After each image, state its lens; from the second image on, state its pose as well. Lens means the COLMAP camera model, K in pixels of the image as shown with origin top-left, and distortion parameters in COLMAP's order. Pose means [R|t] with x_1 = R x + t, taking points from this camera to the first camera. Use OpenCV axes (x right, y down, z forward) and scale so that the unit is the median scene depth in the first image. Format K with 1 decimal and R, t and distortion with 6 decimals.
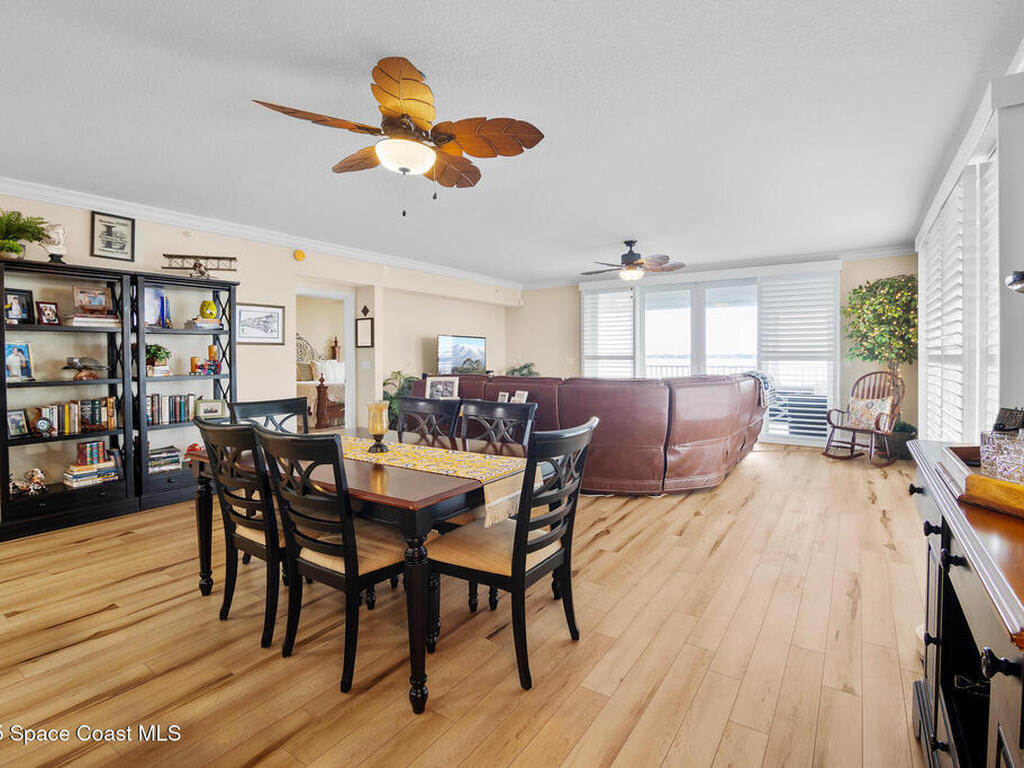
lens RADIAL K [[498.3, 0, 516.1], [0, 498.3, 378.5], [0, 0, 1]] dist [-0.008822, 0.000080]
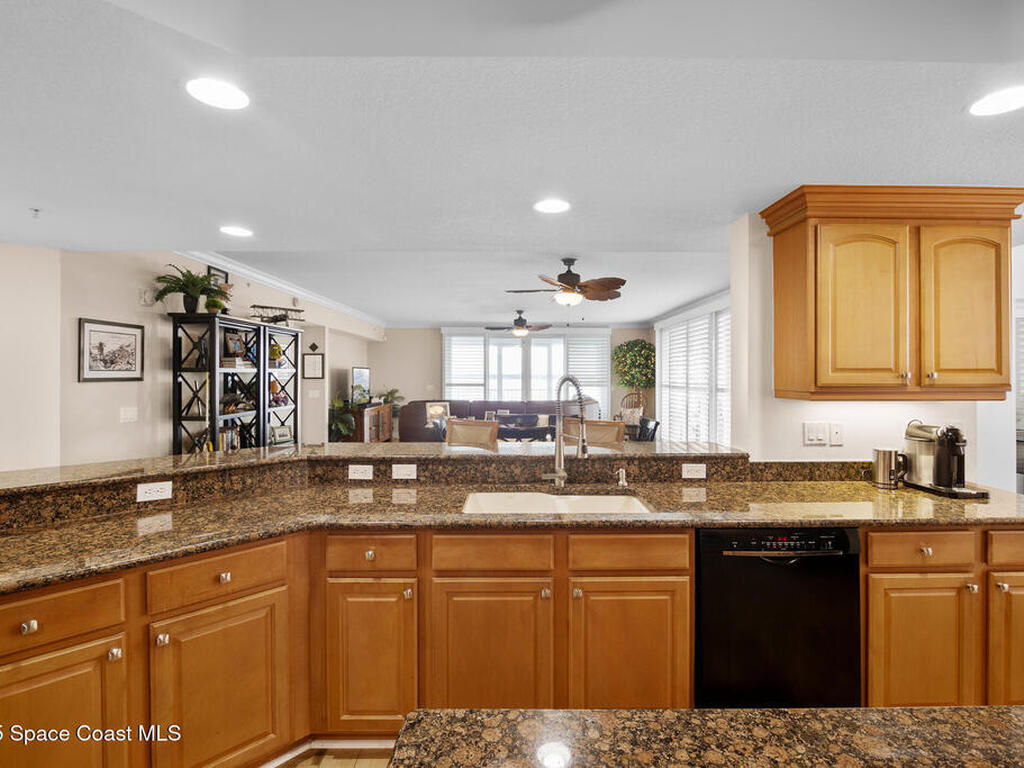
lens RADIAL K [[498.3, 0, 516.1], [0, 498.3, 378.5], [0, 0, 1]] dist [-0.008822, 0.000080]
pose [[0.822611, 0.001889, 0.568602, -0.580661], [0.022254, 0.999121, -0.035516, -0.011635], [-0.568170, 0.041869, 0.821846, -0.218643]]
